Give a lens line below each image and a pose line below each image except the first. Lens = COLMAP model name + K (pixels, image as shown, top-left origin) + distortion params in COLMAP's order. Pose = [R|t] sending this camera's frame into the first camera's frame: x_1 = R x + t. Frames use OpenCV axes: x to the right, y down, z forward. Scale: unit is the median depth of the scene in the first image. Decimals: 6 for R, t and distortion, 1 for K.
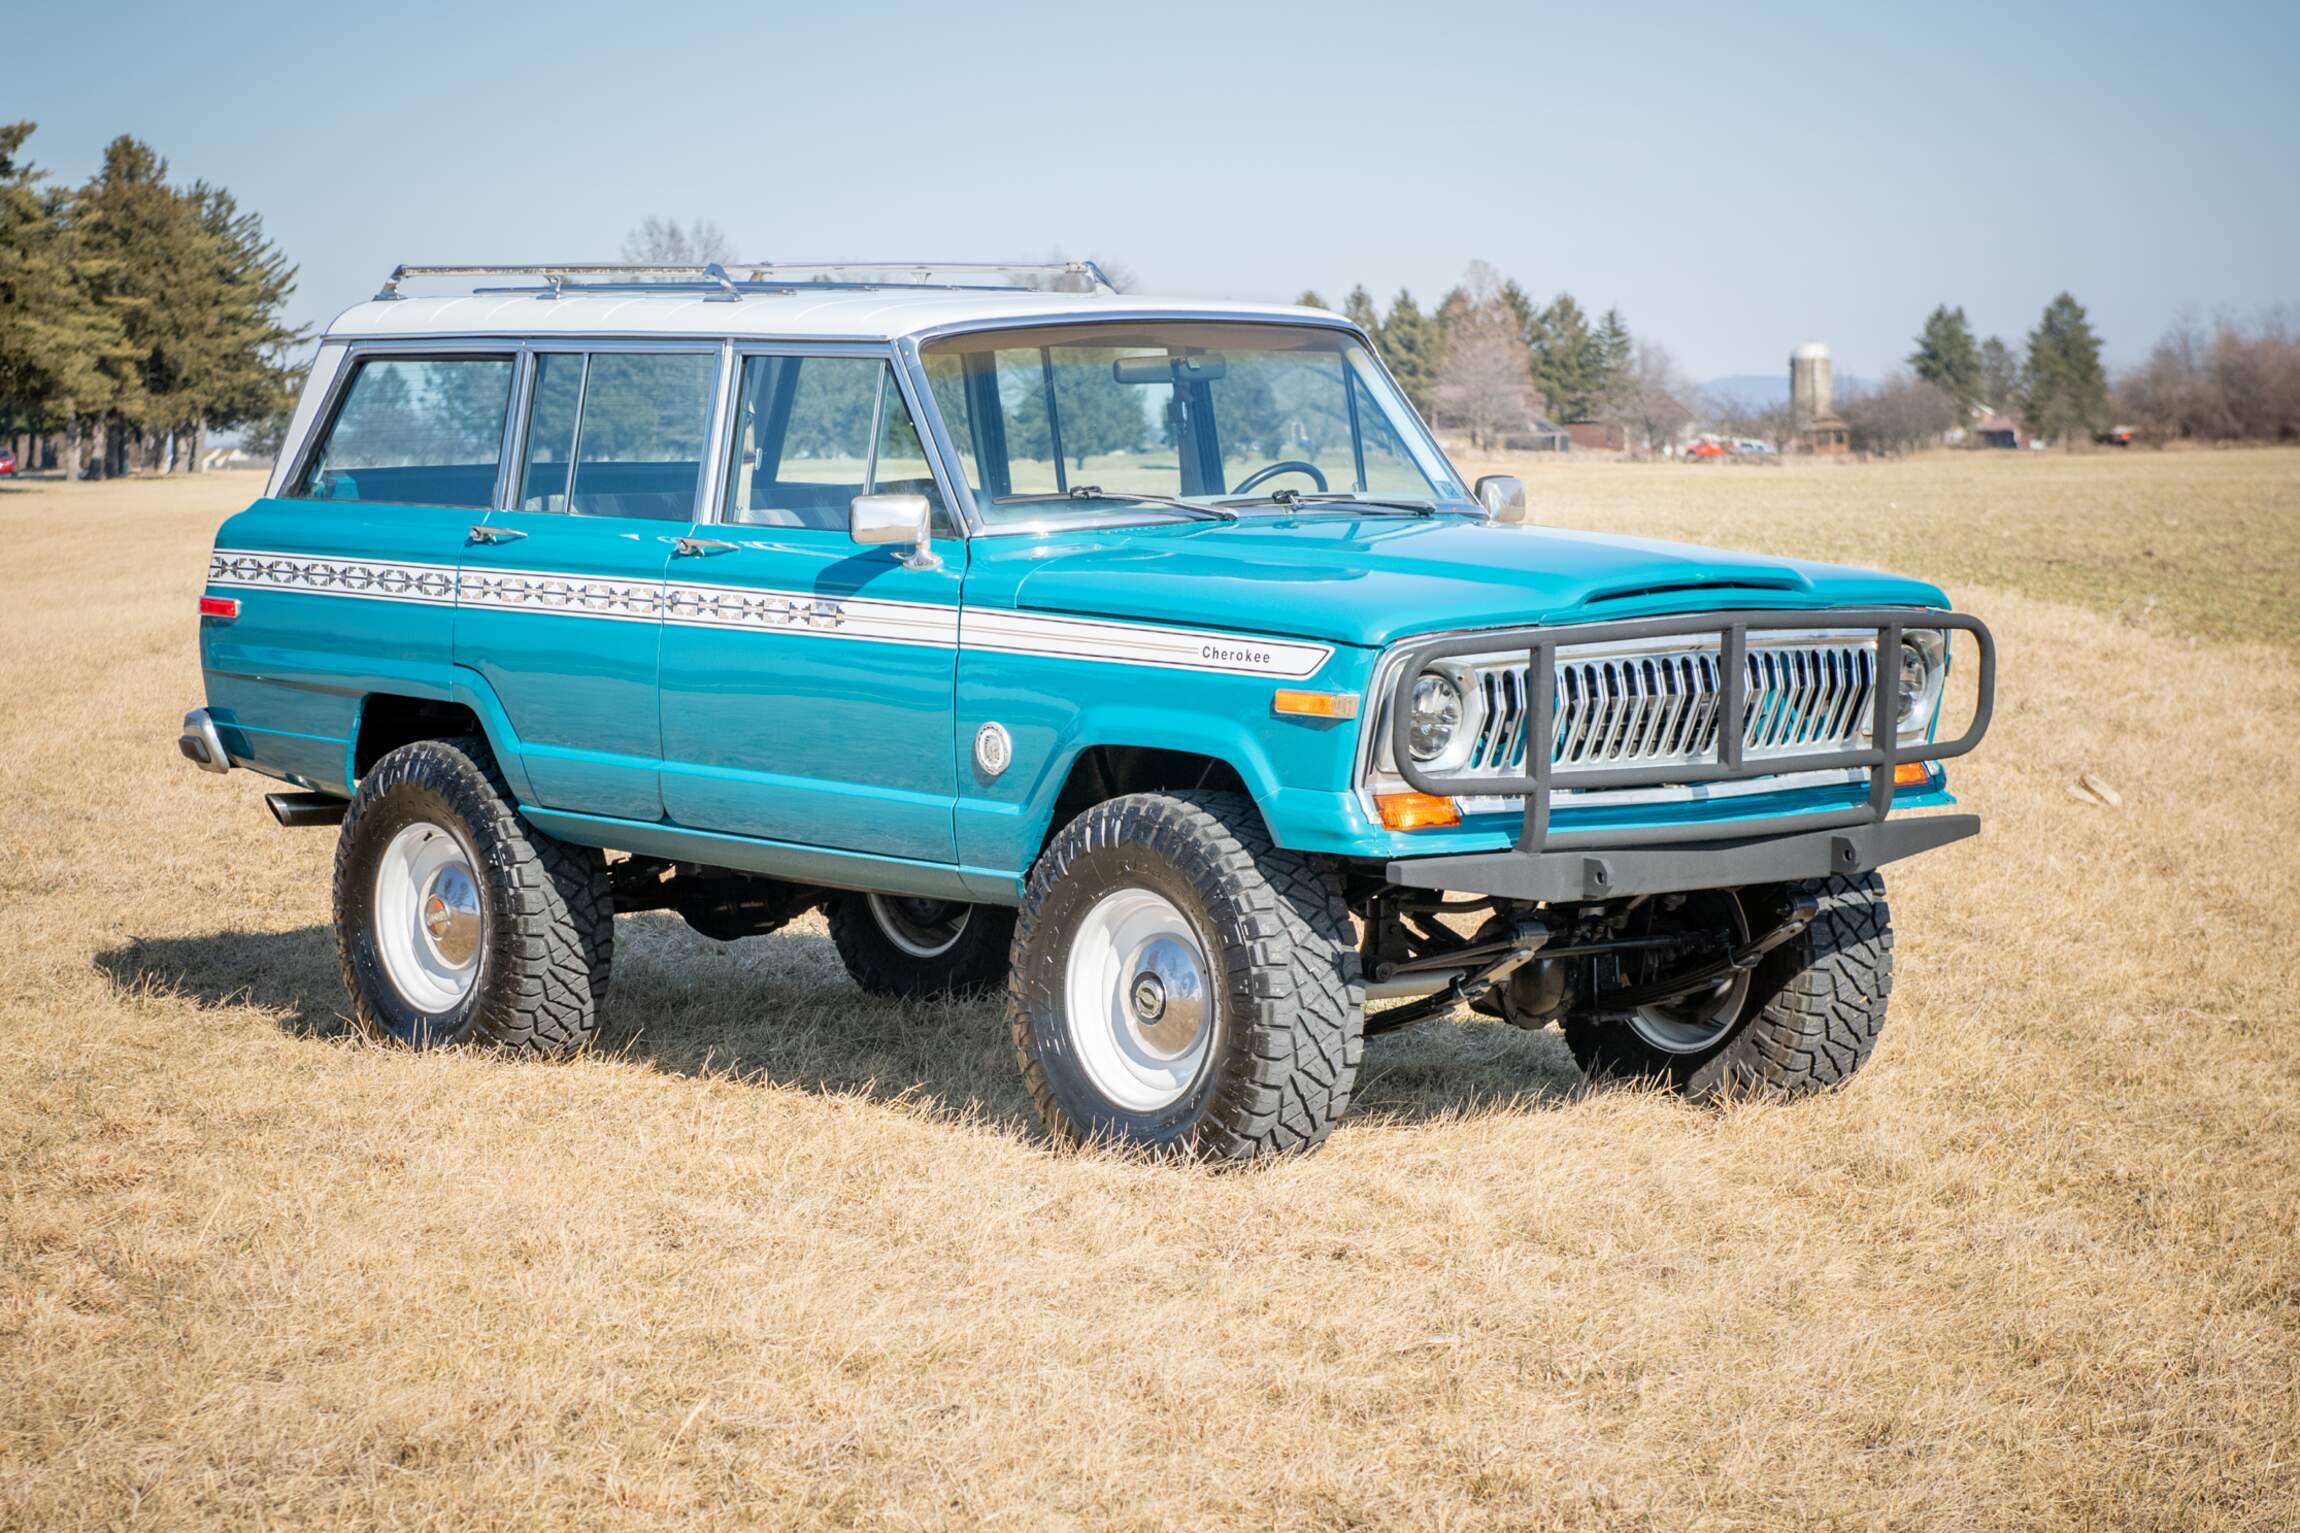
lens RADIAL K [[6073.8, 0, 945.4], [0, 6073.8, 1185.4], [0, 0, 1]] dist [0.125666, -0.873189]
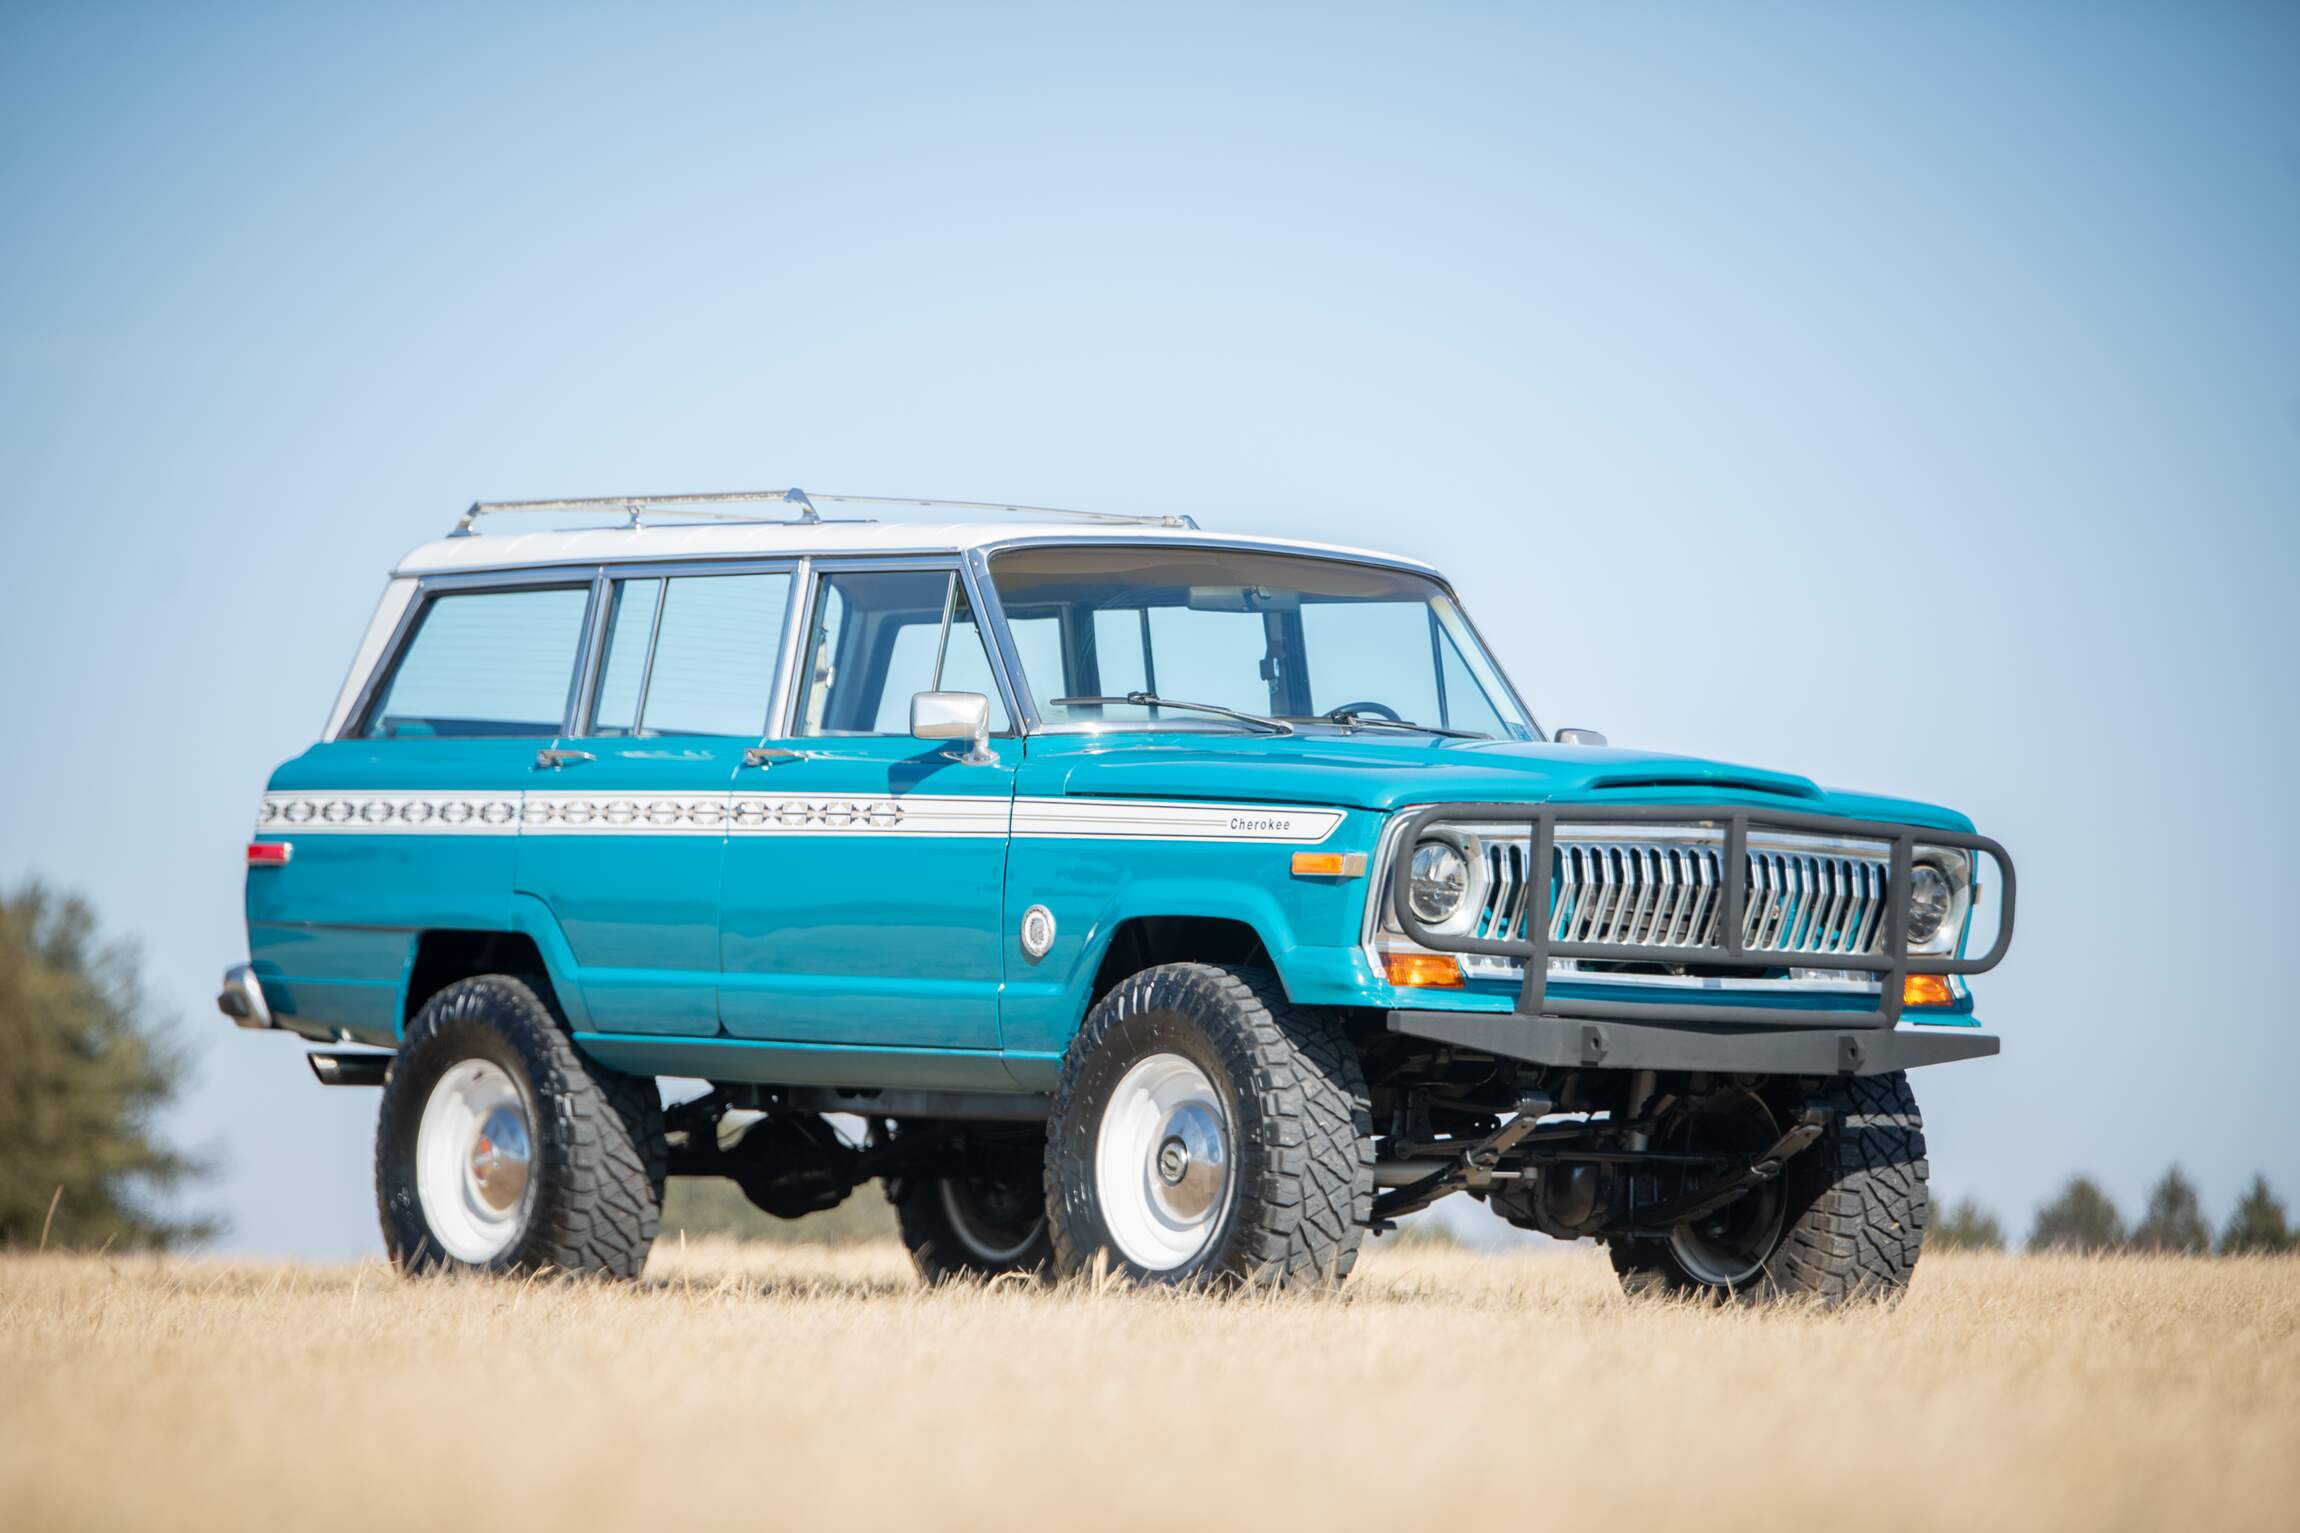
lens RADIAL K [[11584.8, 0, 1451.8], [0, 11584.8, 1241.8], [0, 0, 1]] dist [0.199947, 14.636472]
pose [[0.999352, 0.035989, -0.000218, 0.080090], [-0.035656, 0.989249, -0.141831, 0.255391], [-0.004889, 0.141746, 0.989891, -0.931325]]
